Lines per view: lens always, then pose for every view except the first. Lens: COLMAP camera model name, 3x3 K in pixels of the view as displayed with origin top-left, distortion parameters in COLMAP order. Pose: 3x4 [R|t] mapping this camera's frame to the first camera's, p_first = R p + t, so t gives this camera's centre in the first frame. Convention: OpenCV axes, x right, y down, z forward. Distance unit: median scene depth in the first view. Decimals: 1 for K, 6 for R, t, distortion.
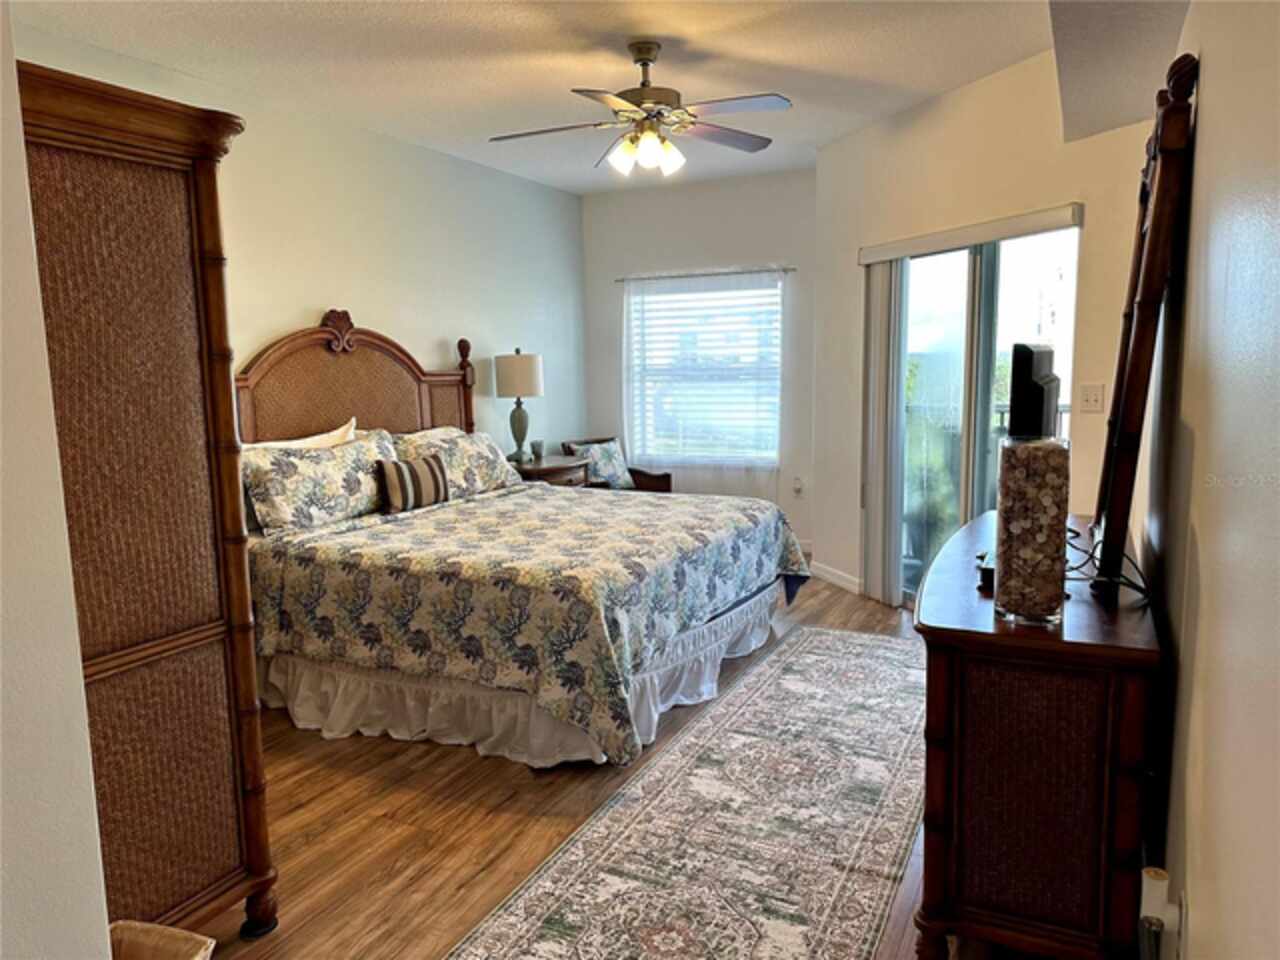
lens RADIAL K [[874.7, 0, 640.0], [0, 874.7, 480.0], [0, 0, 1]] dist [0.099947, -0.158702]
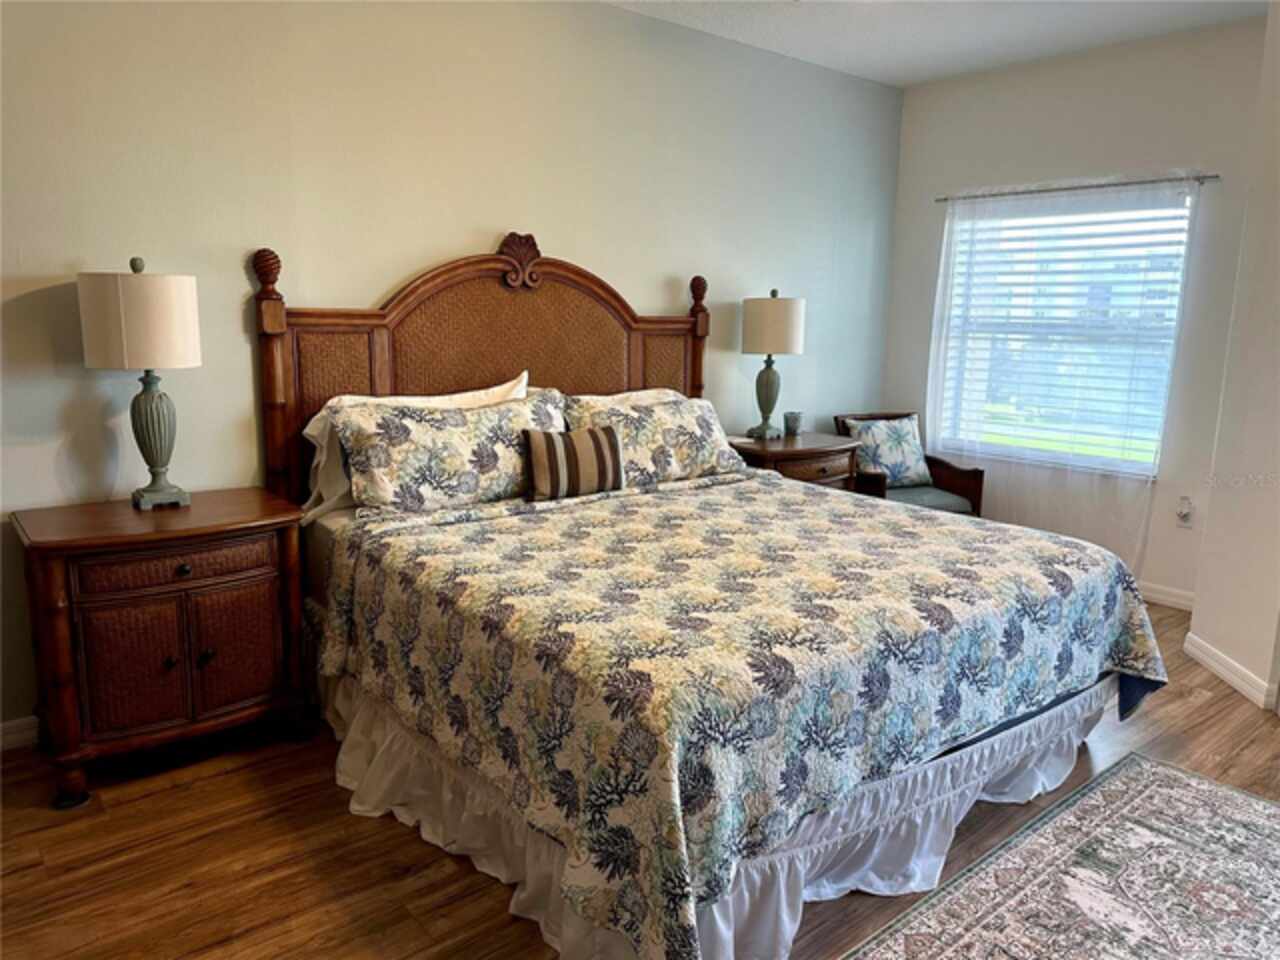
lens RADIAL K [[874.7, 0, 640.0], [0, 874.7, 480.0], [0, 0, 1]] dist [0.099947, -0.158702]
pose [[0.915837, 0.103869, -0.387885, 0.094437], [-0.083512, 0.994113, 0.069025, -0.040436], [0.392771, -0.030822, 0.919120, 0.345922]]
